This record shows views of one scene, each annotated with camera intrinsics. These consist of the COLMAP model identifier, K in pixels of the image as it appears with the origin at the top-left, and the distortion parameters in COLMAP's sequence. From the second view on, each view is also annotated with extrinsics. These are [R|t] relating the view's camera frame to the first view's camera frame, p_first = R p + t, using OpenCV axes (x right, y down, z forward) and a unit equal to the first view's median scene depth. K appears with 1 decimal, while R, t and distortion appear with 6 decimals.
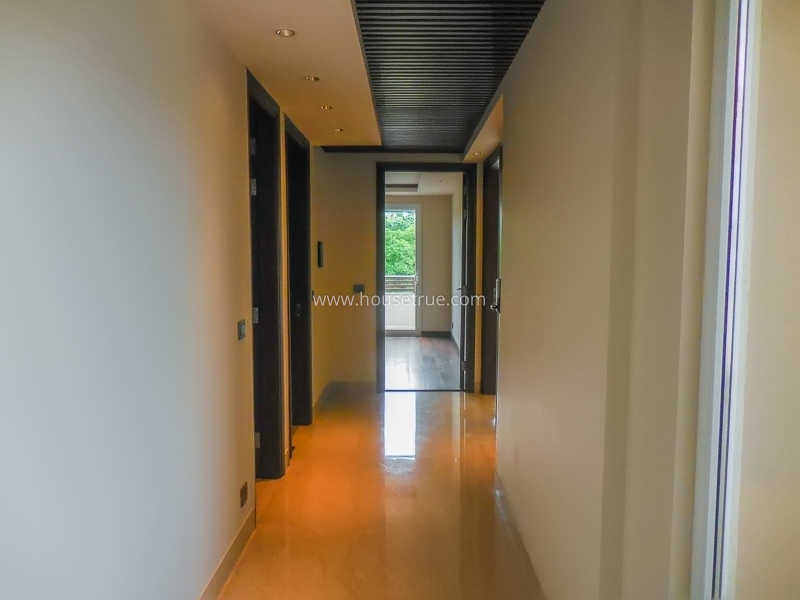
lens RADIAL K [[661.5, 0, 399.2], [0, 661.5, 296.3], [0, 0, 1]] dist [0.054530, -0.009872]
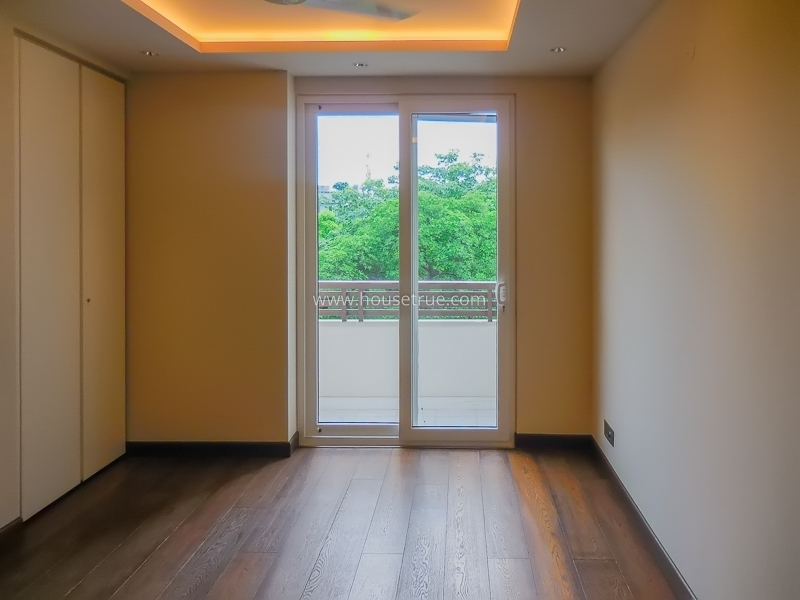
lens RADIAL K [[661.5, 0, 399.7], [0, 661.5, 300.0], [0, 0, 1]] dist [0.054530, -0.009872]
pose [[0.996802, -0.003396, -0.079840, -0.001068], [0.006428, 0.999266, 0.037760, -0.040201], [0.079653, -0.038153, 0.996092, 0.679921]]
